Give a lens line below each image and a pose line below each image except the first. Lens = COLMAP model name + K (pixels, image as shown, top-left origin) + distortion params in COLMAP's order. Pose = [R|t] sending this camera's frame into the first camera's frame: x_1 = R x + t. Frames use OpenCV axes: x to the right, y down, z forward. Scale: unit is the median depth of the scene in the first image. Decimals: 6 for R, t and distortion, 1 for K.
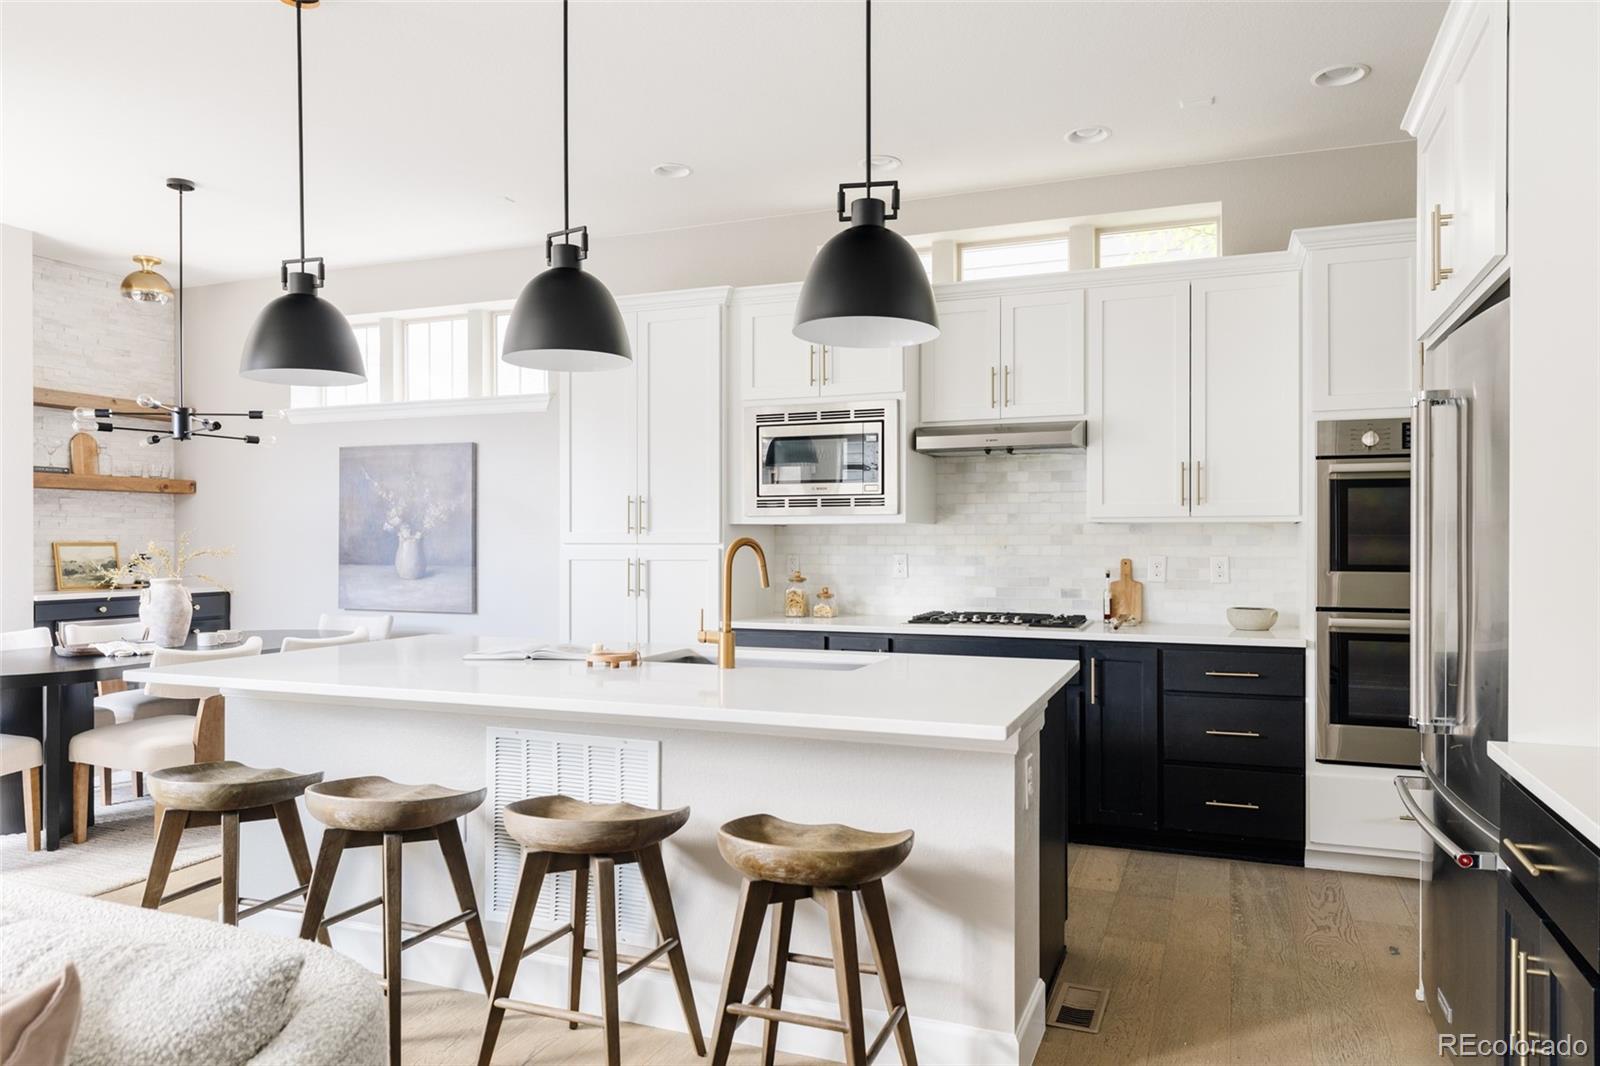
lens RADIAL K [[1047.8, 0, 806.5], [0, 1047.8, 539.2], [0, 0, 1]] dist [0.022712, -0.022584]
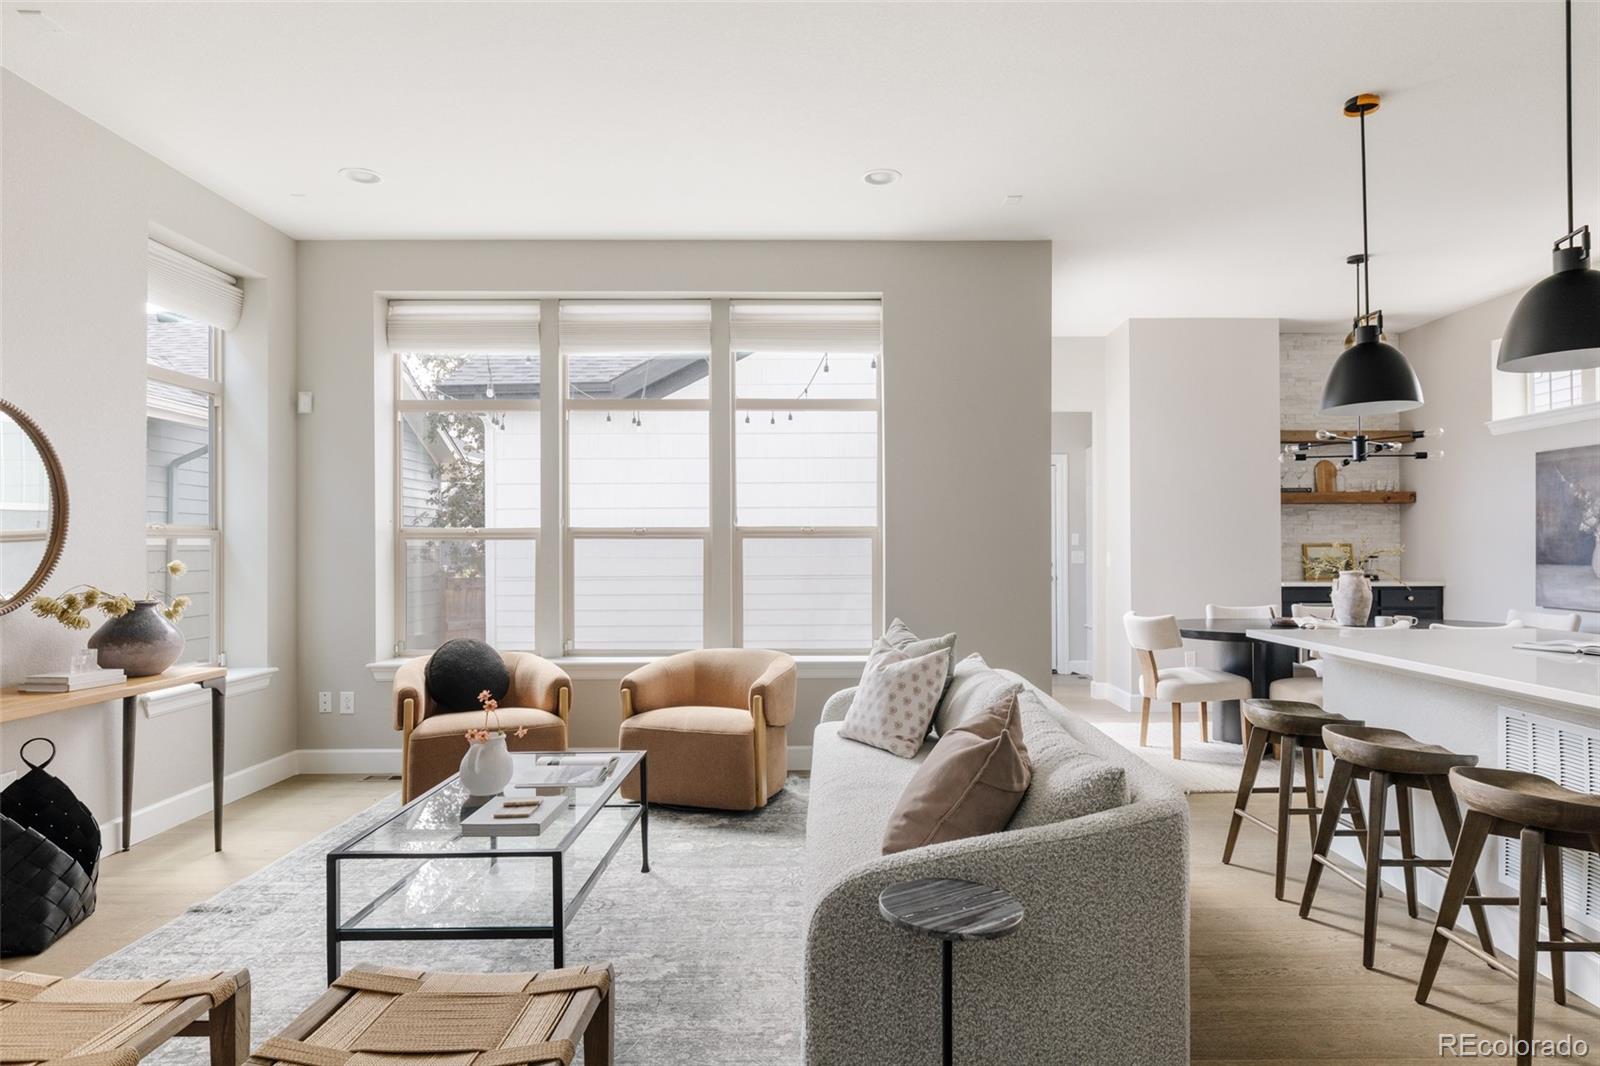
lens RADIAL K [[932.6, 0, 829.0], [0, 932.6, 540.8], [0, 0, 1]] dist [-0.005014, 0.002929]
pose [[0.377774, -0.006637, -0.925874, 0.187165], [0.002785, 0.999978, -0.006032, 0.005523], [0.925894, -0.000299, 0.377784, -0.009318]]
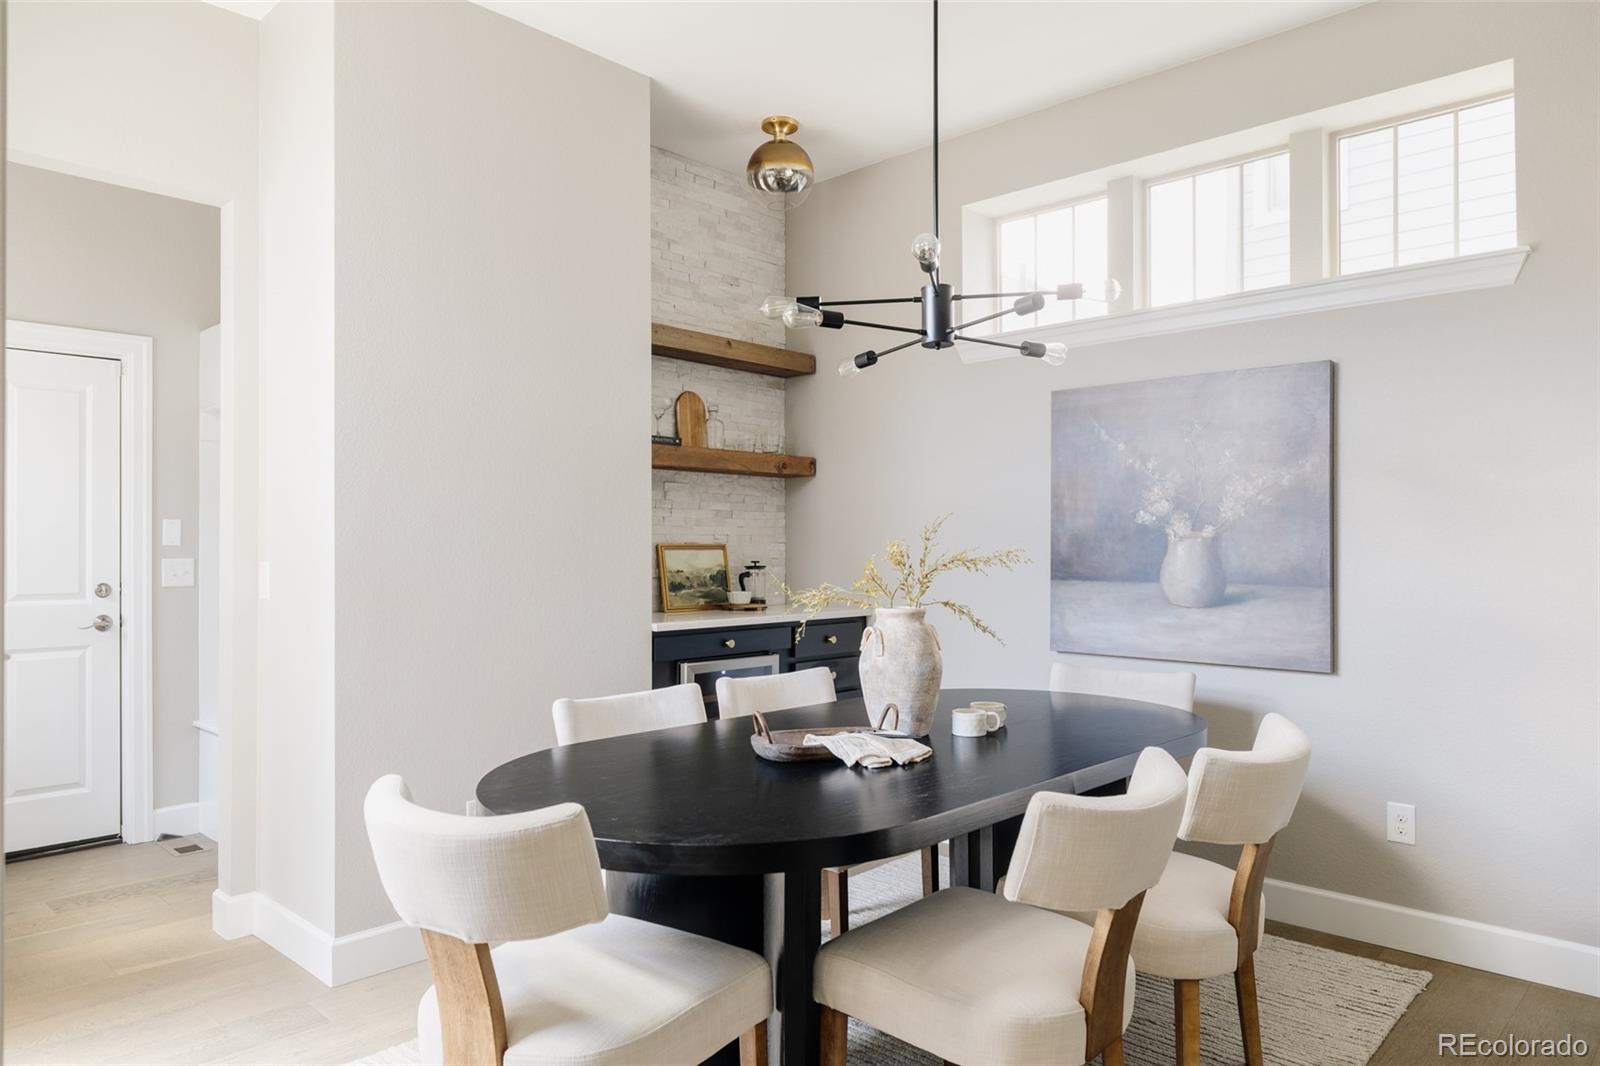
lens RADIAL K [[1047.8, 0, 797.1], [0, 1047.8, 543.2], [0, 0, 1]] dist [0.022712, -0.022584]
pose [[0.924720, -0.001395, -0.380645, -0.429953], [0.000531, 0.999997, -0.002376, 0.004776], [0.380647, 0.001995, 0.924718, 0.457146]]
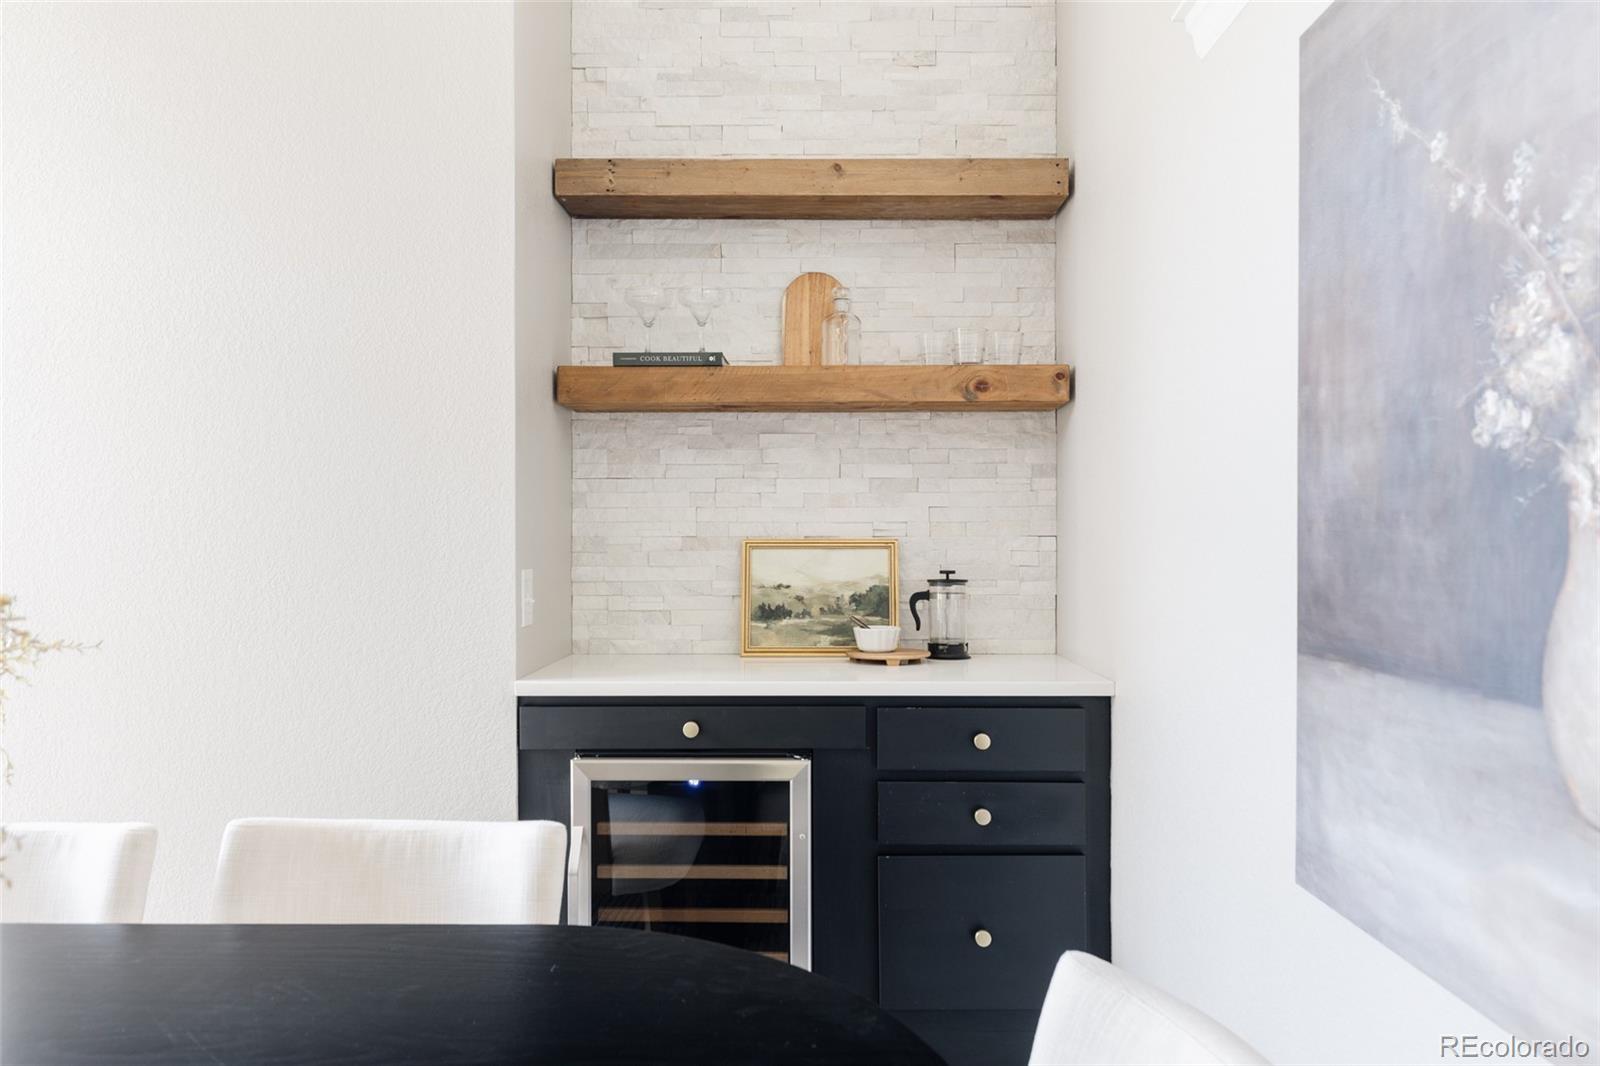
lens RADIAL K [[1082.0, 0, 821.4], [0, 1082.0, 547.2], [0, 0, 1]] dist [0.015947, -0.020234]
pose [[0.360128, 0.003803, -0.932895, -0.361505], [0.003316, 0.999980, 0.005357, 0.004481], [0.932897, -0.005023, 0.360108, 1.050644]]
